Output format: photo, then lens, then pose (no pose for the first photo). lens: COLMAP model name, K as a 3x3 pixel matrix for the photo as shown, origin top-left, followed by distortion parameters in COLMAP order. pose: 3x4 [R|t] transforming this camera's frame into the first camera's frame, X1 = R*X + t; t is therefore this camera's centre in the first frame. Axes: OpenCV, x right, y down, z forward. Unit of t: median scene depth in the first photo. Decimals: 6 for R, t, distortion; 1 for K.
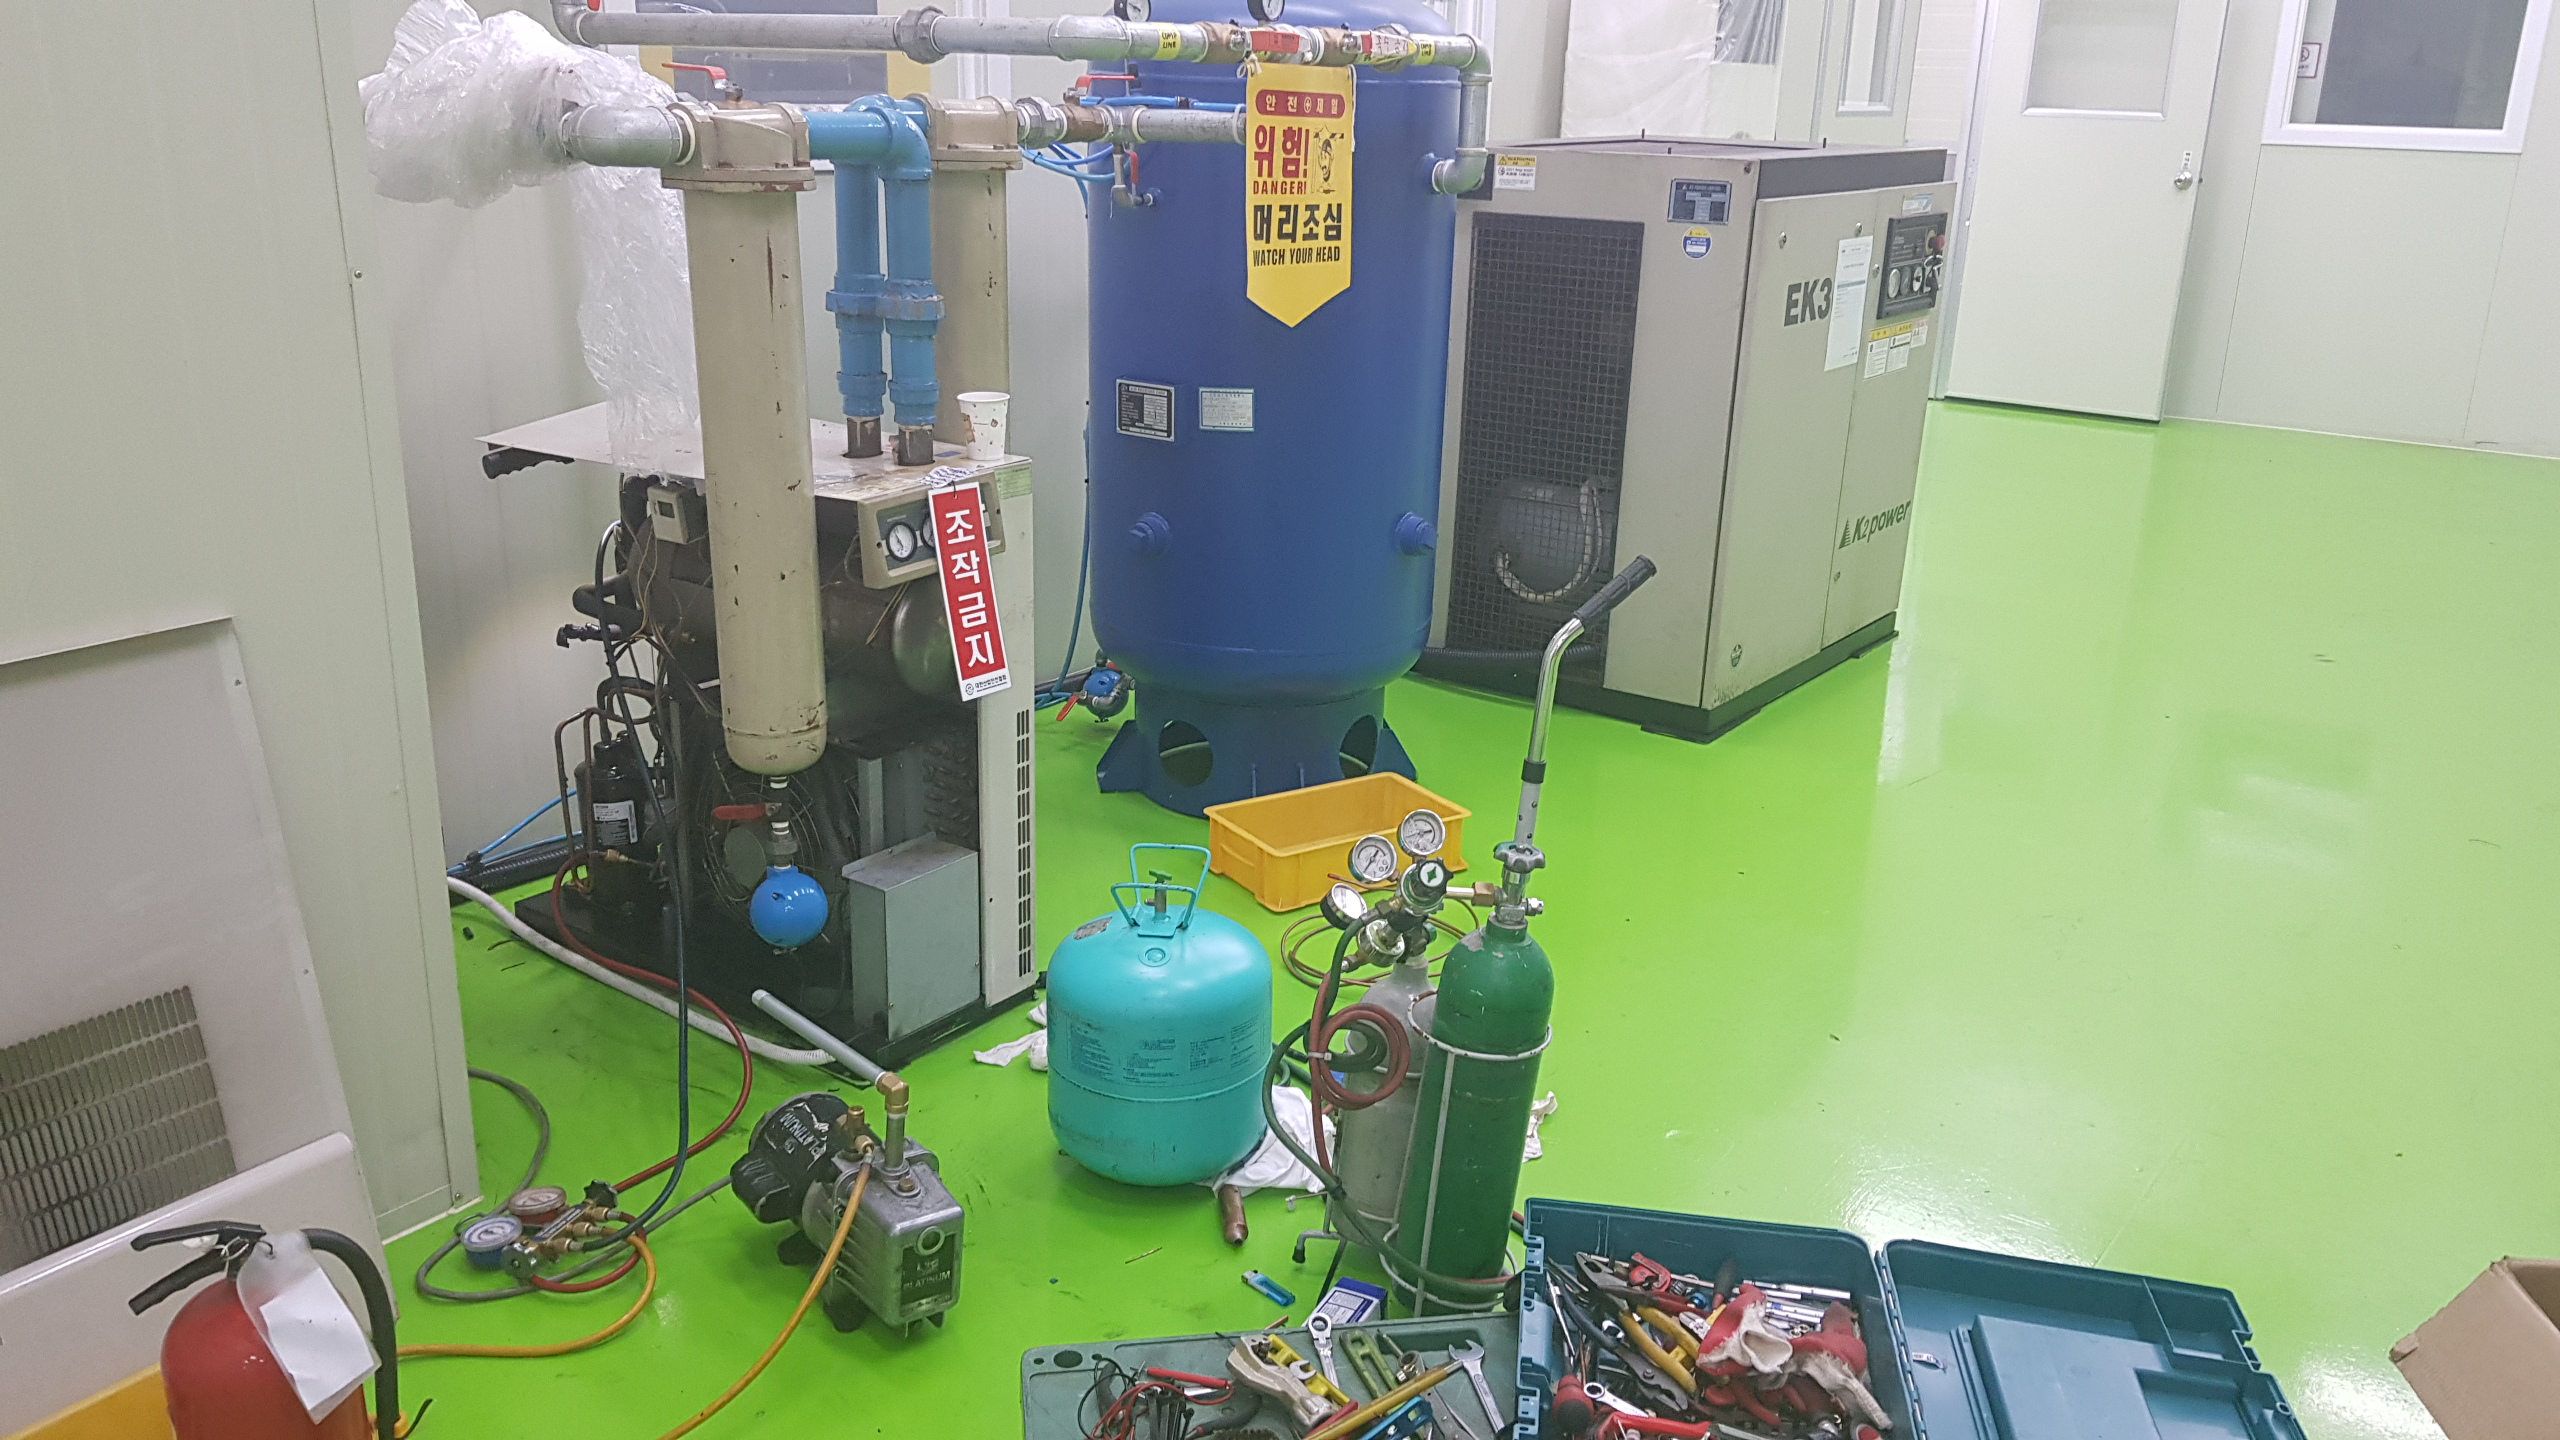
lens RADIAL K [[2004.5, 0, 1234.2], [0, 2004.5, 763.9], [0, 0, 1]] dist [0.131896, -0.275871]
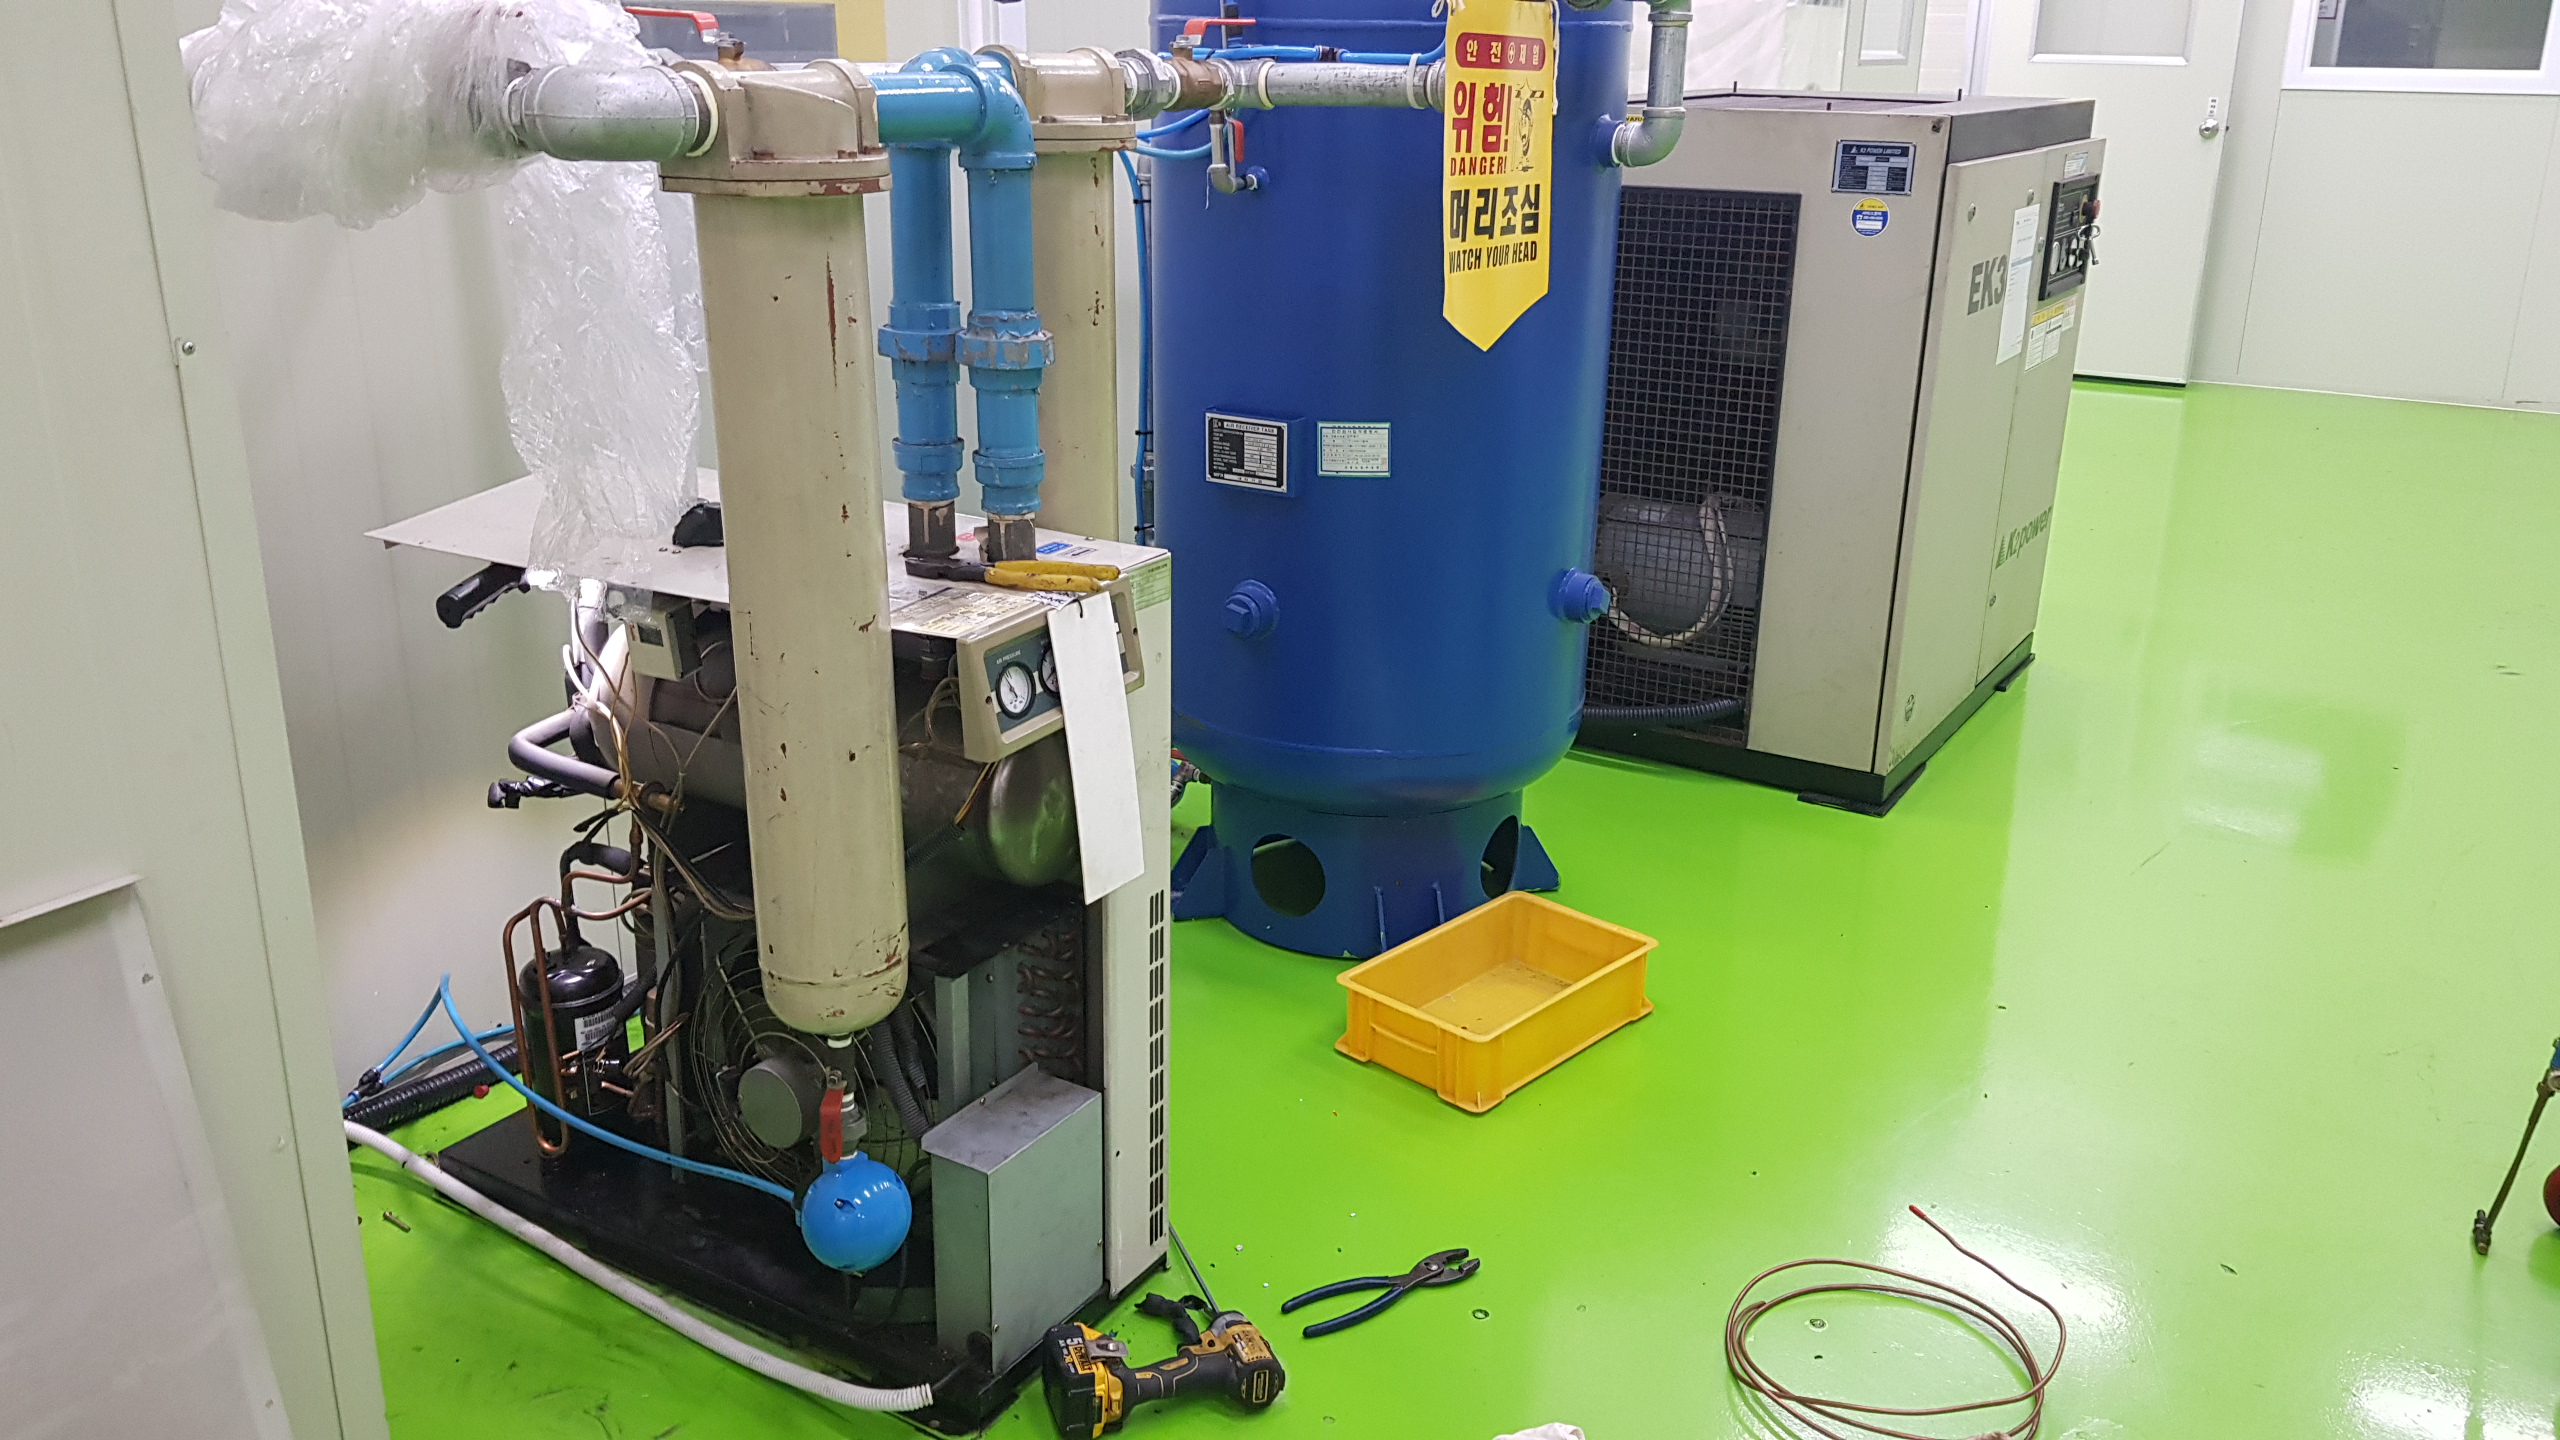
lens RADIAL K [[2043.6, 0, 1280.0], [0, 2043.6, 720.0], [0, 0, 1]] dist [0.130831, -0.293409]
pose [[0.996287, -0.038518, 0.077003, -0.113267], [0.039008, 0.999227, -0.004871, -0.081623], [-0.076755, 0.007856, 0.997019, 0.256220]]
